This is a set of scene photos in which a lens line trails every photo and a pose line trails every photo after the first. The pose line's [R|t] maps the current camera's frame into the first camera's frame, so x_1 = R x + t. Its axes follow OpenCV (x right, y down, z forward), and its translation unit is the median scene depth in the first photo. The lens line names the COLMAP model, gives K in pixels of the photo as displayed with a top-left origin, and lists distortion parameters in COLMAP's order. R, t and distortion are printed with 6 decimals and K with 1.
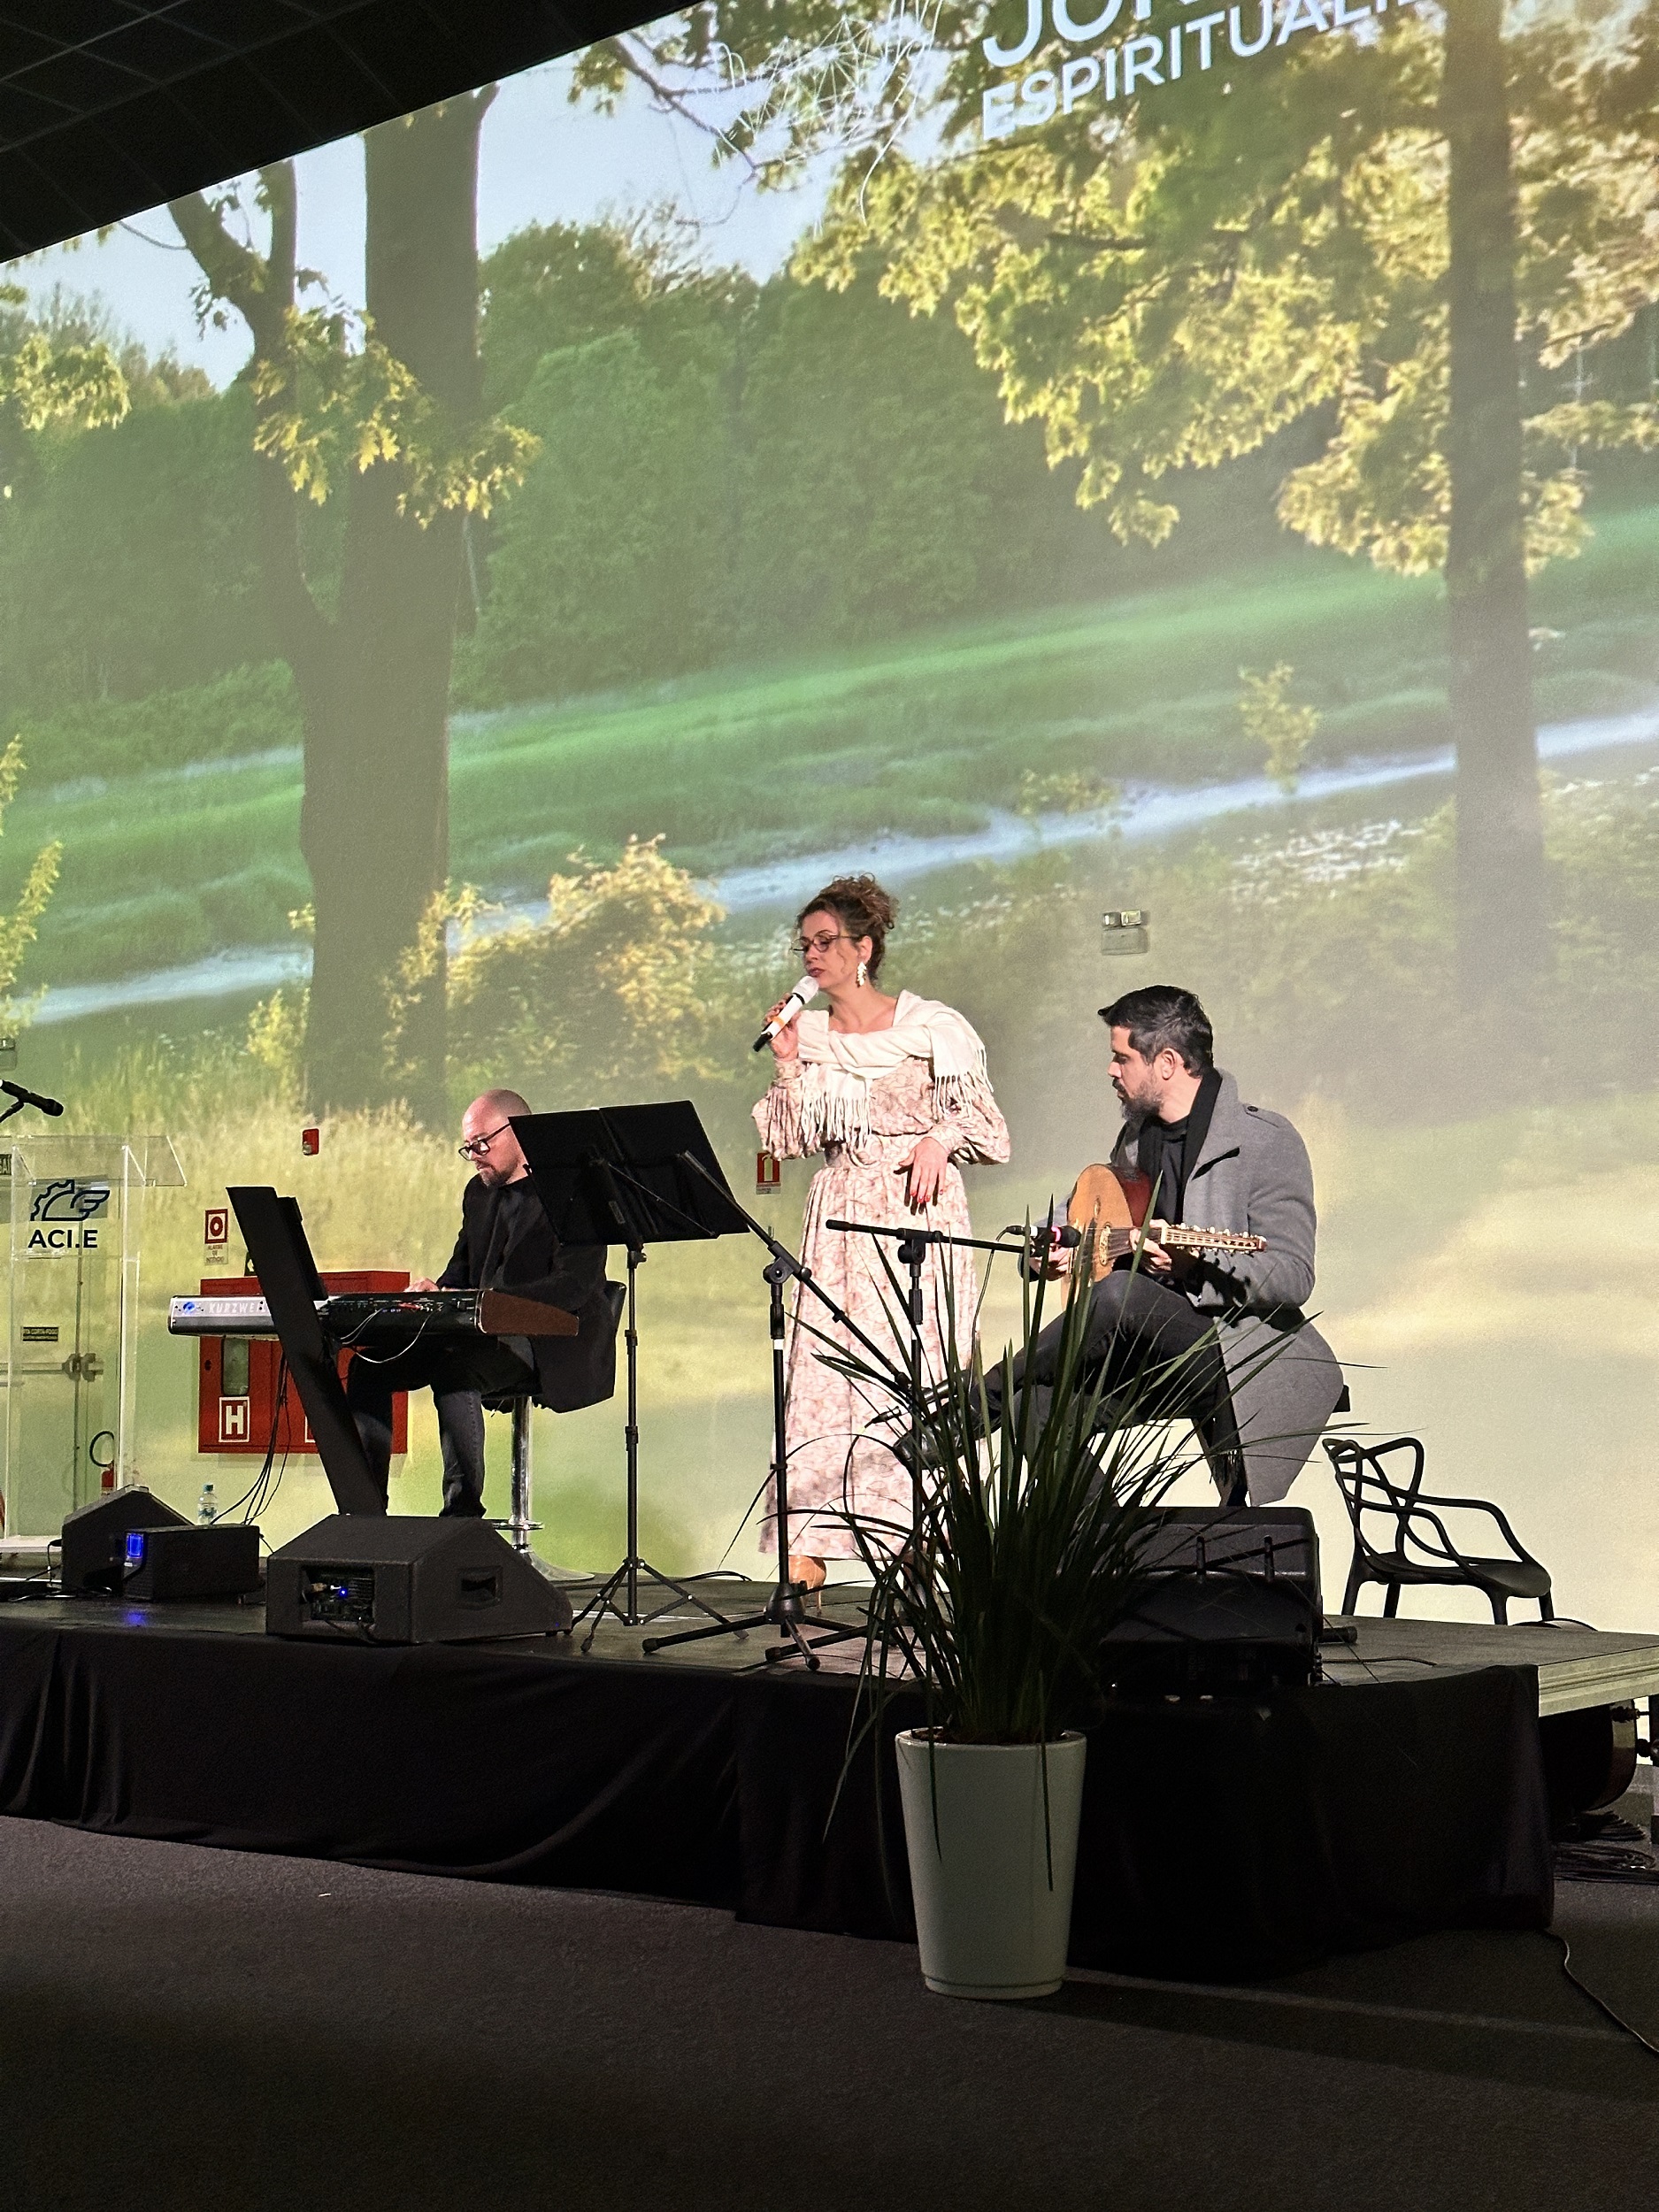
lens RADIAL K [[3105.0, 0, 838.7], [0, 3105.0, 1101.3], [0, 0, 1]] dist [0.202866, 0.000000]
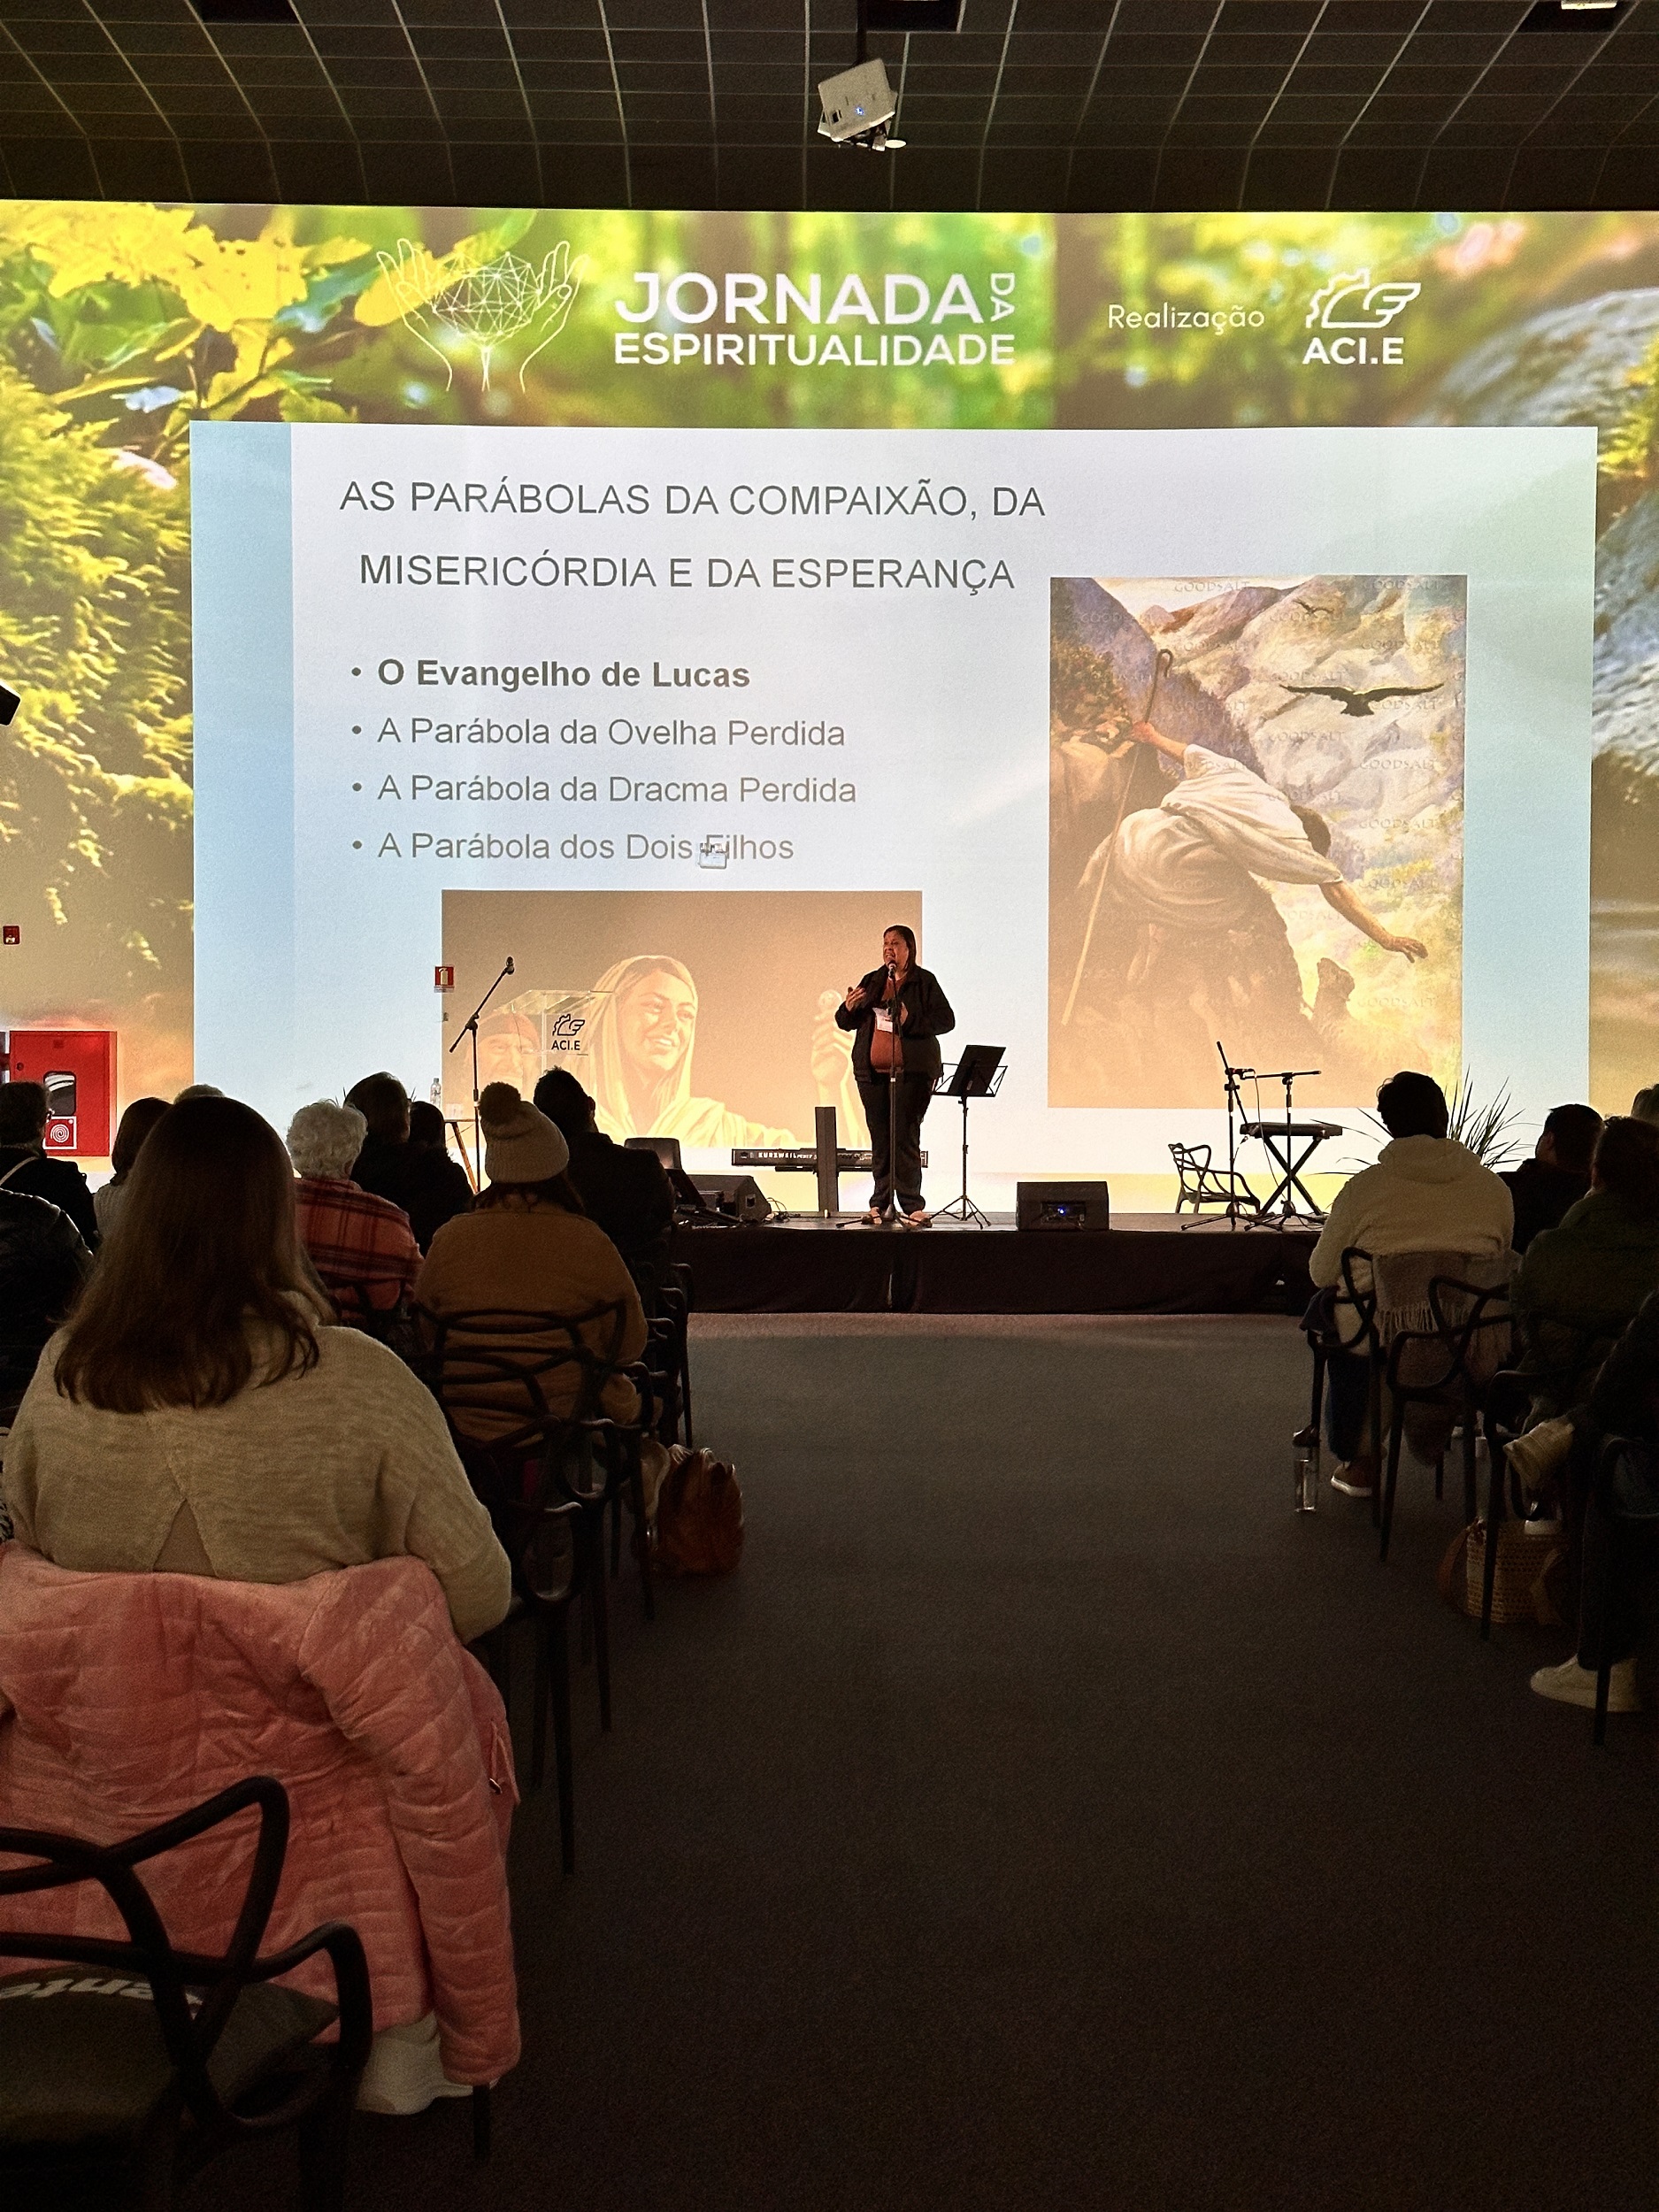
lens RADIAL K [[3105.0, 0, 830.5], [0, 3105.0, 1114.4], [0, 0, 1]] dist [0.202866, 0.000000]
pose [[0.771014, -0.009646, 0.636745, -0.960955], [-0.059926, 0.994349, 0.087627, -0.064833], [-0.633992, -0.105719, 0.766079, -0.394964]]
